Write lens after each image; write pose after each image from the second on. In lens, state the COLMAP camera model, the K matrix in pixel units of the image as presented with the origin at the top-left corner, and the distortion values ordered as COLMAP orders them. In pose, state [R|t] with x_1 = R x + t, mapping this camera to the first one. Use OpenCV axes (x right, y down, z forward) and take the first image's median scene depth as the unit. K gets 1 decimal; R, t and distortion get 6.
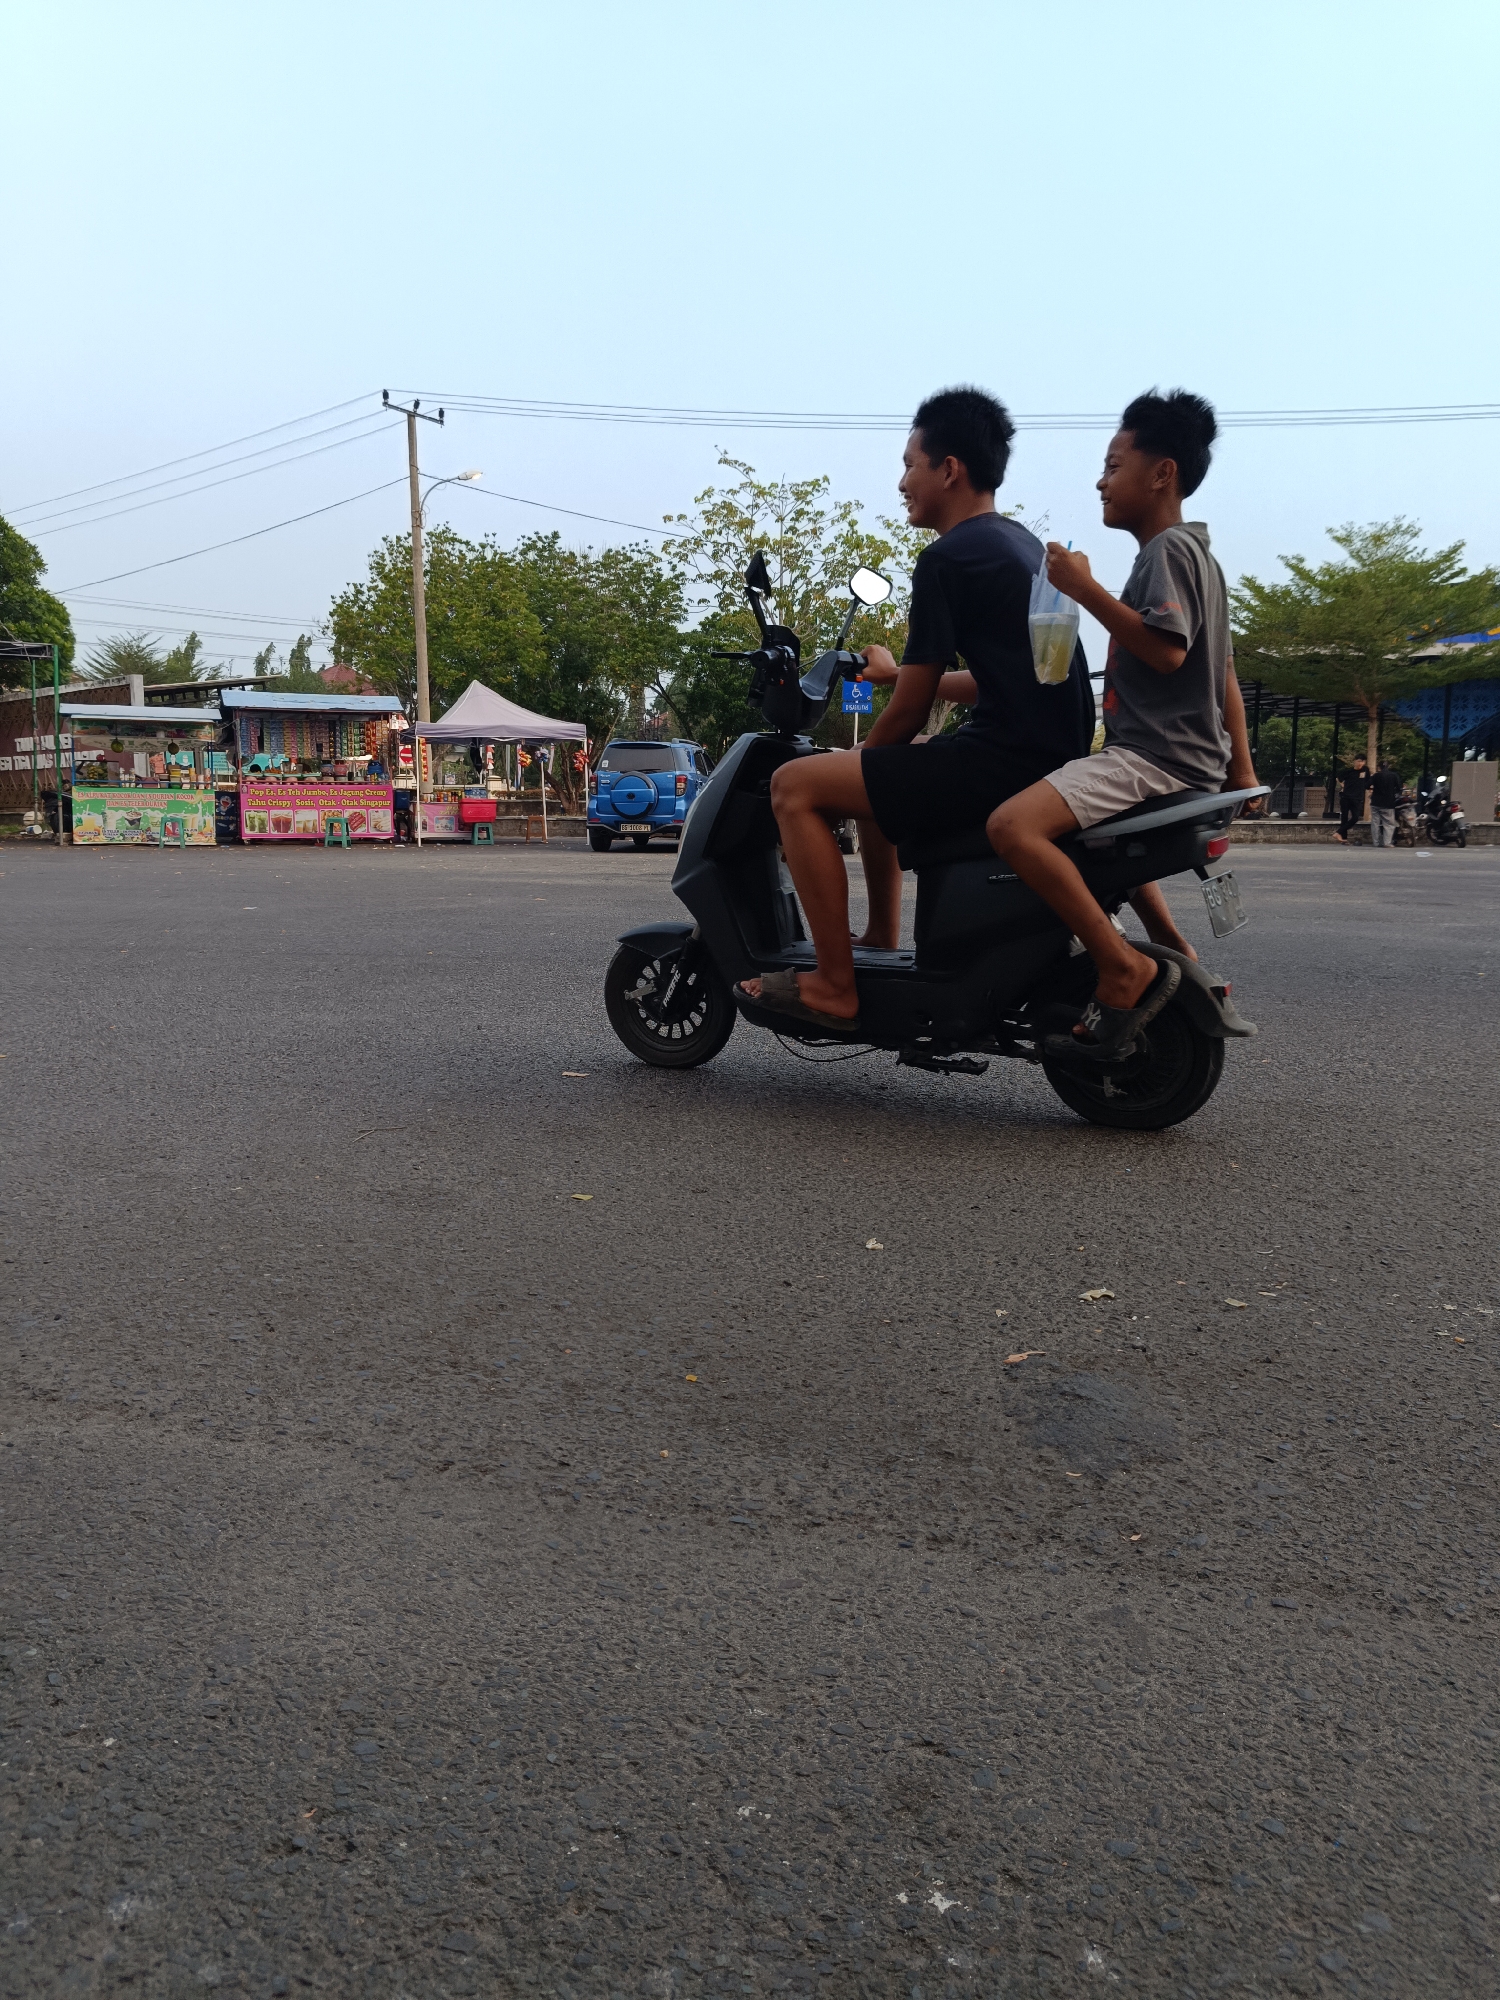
lens RADIAL K [[1382.9, 0, 739.3], [0, 1382.9, 990.8], [0, 0, 1]] dist [0.047647, -0.074279]
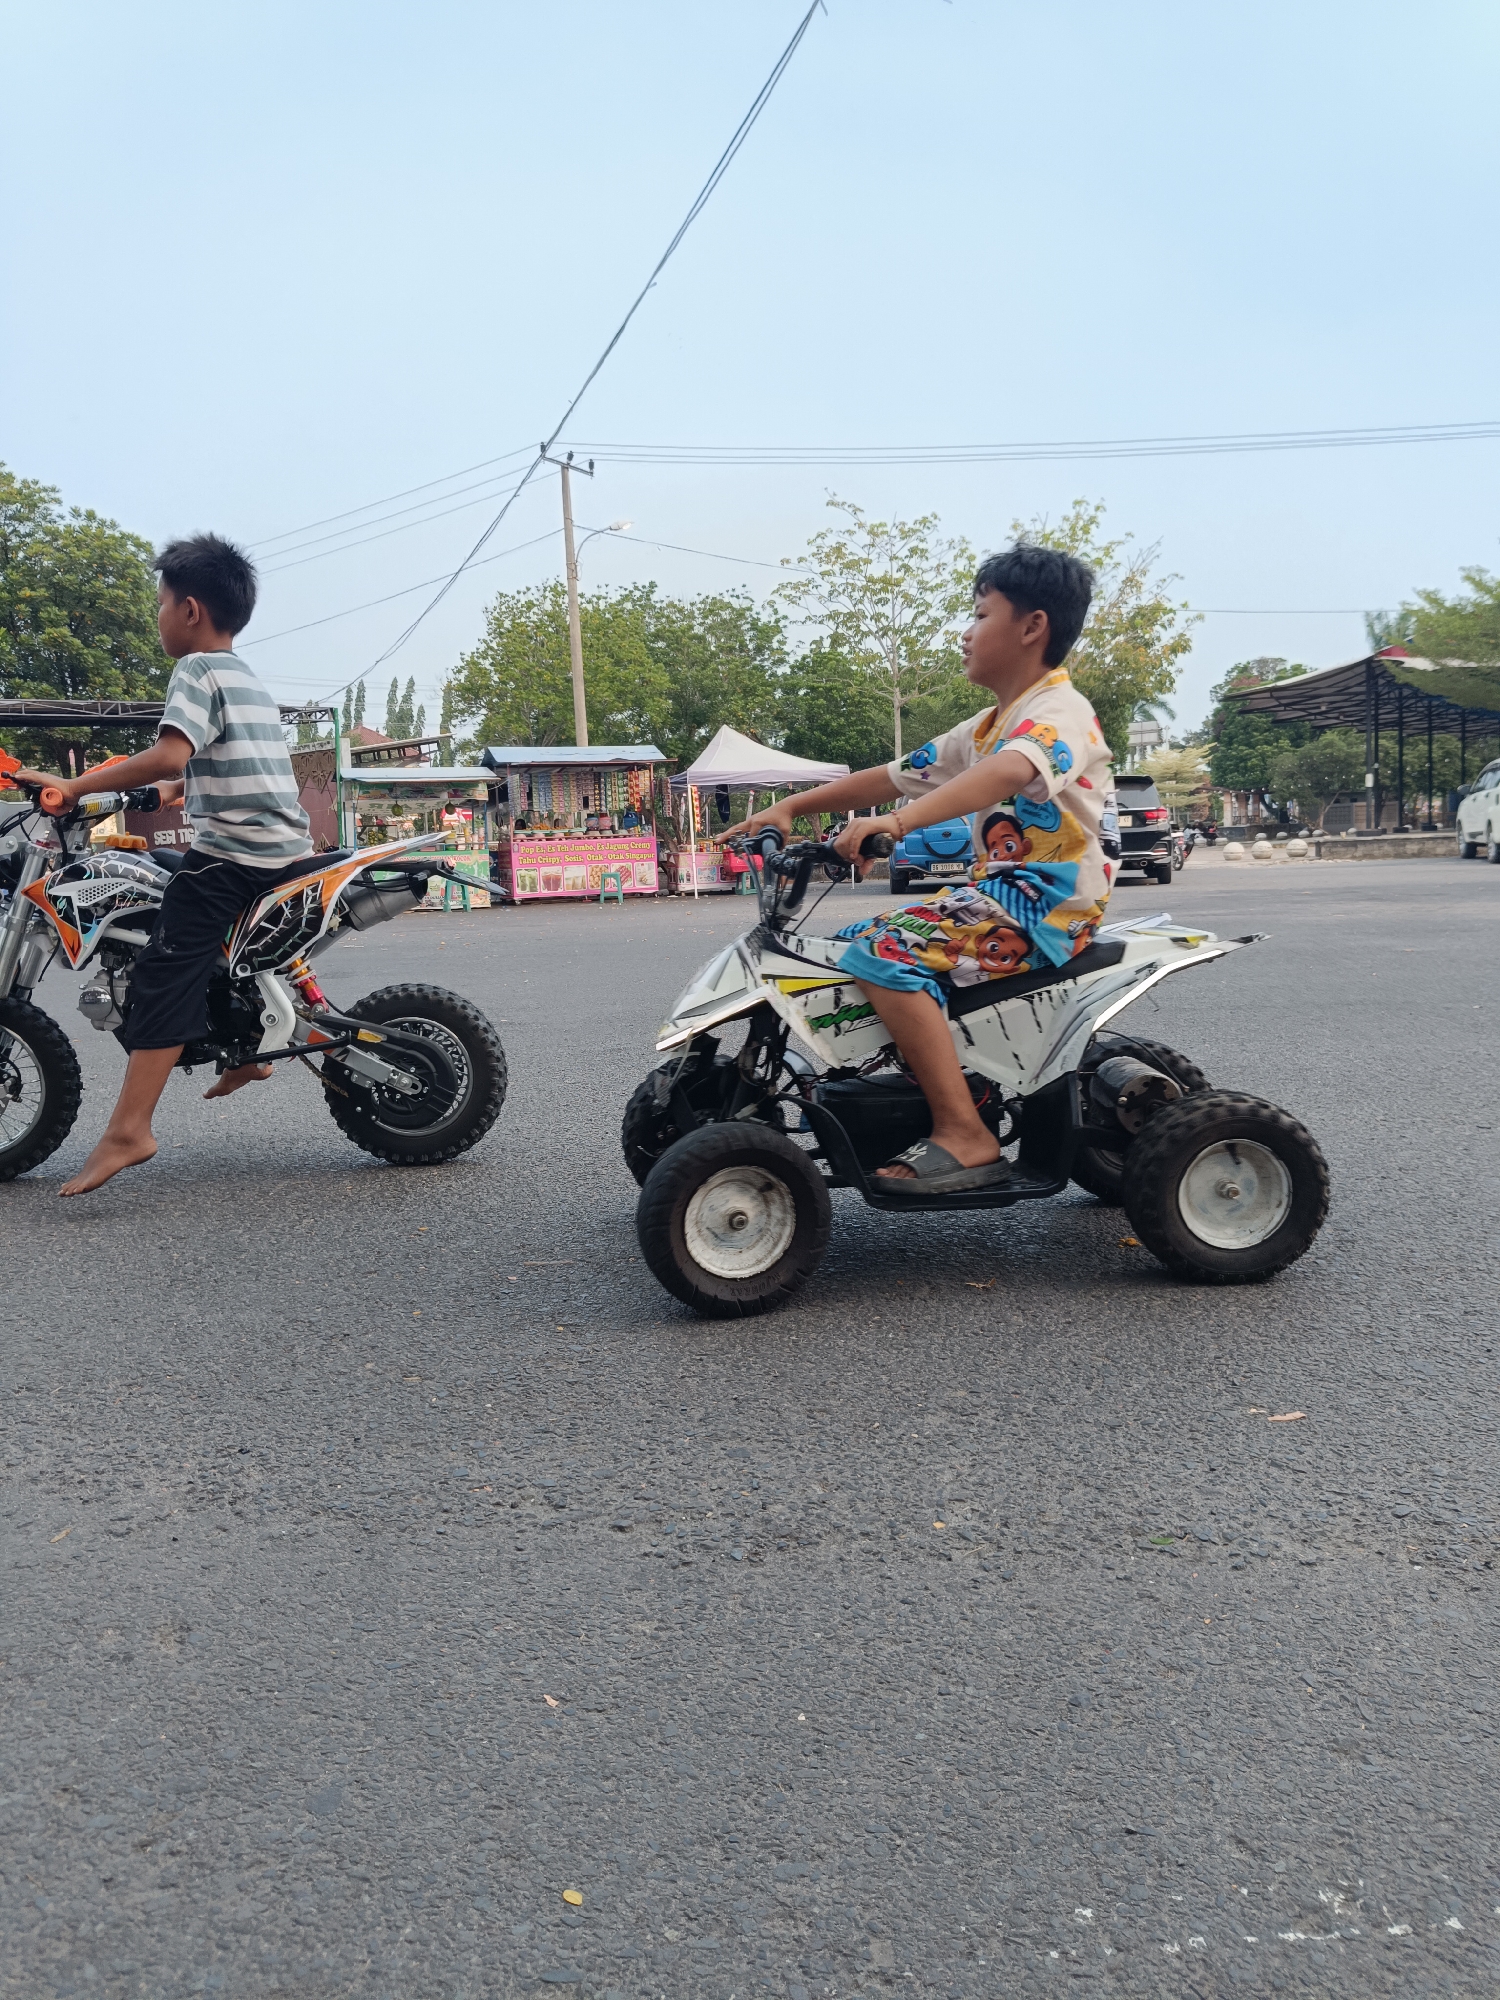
lens RADIAL K [[1382.9, 0, 739.3], [0, 1382.9, 990.8], [0, 0, 1]] dist [0.047647, -0.074279]
pose [[0.998261, -0.051690, 0.028330, -0.164384], [0.052592, 0.998101, -0.032060, -0.004721], [-0.026619, 0.033495, 0.999084, 0.025267]]
